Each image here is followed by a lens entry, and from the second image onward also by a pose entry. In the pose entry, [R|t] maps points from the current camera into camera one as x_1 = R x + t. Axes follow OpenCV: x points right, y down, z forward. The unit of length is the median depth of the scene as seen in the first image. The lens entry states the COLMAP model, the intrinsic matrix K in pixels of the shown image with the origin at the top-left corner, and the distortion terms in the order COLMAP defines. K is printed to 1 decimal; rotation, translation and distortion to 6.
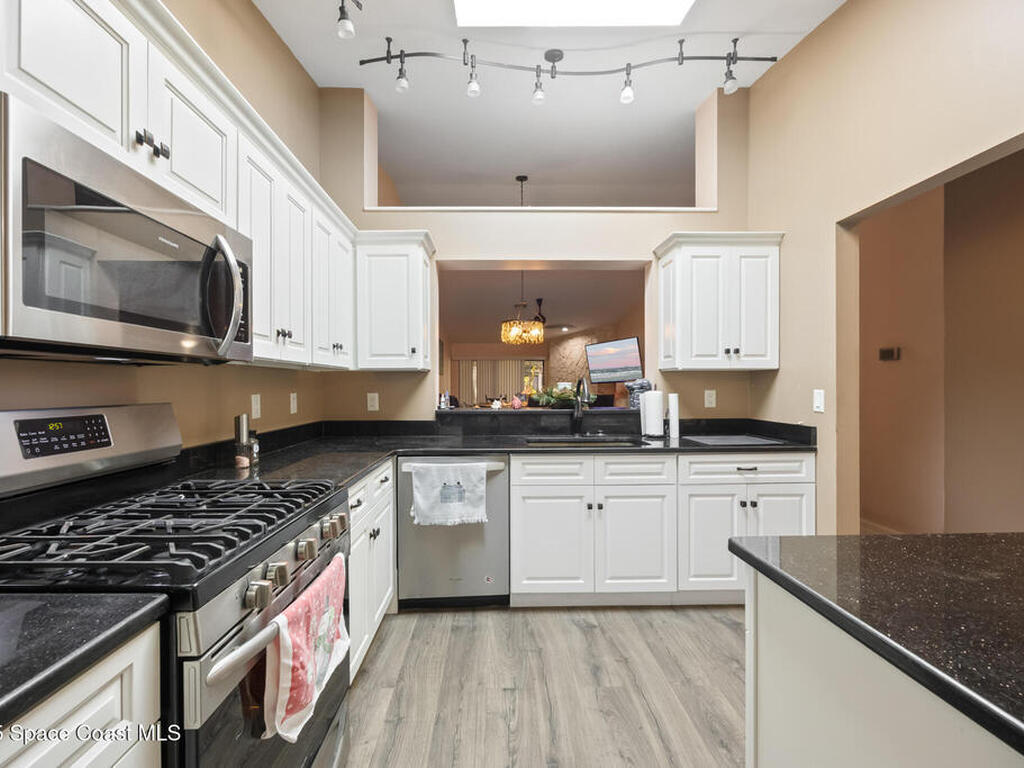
lens RADIAL K [[439.2, 0, 508.3], [0, 439.2, 385.2], [0, 0, 1]] dist [-0.000288, -0.000165]
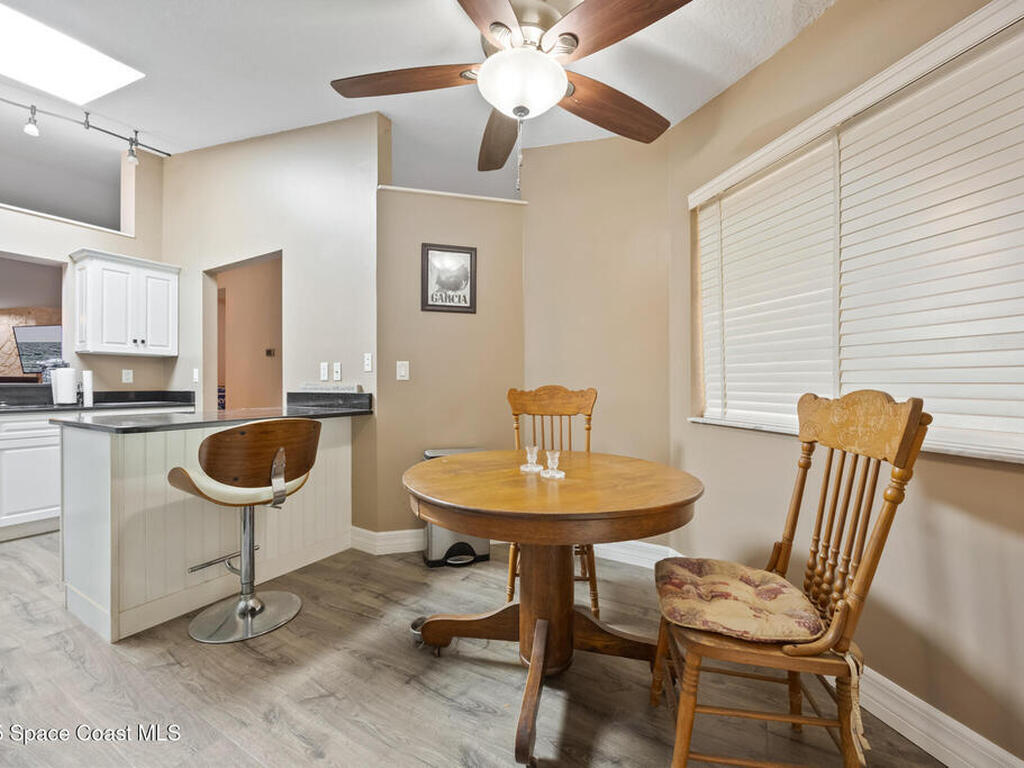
lens RADIAL K [[439.2, 0, 508.3], [0, 439.2, 385.2], [0, 0, 1]] dist [-0.000288, -0.000165]
pose [[0.539274, 0.005502, 0.842112, -0.043187], [-0.004942, 0.999982, -0.003368, 0.061682], [-0.842116, -0.002345, 0.539292, -0.757333]]
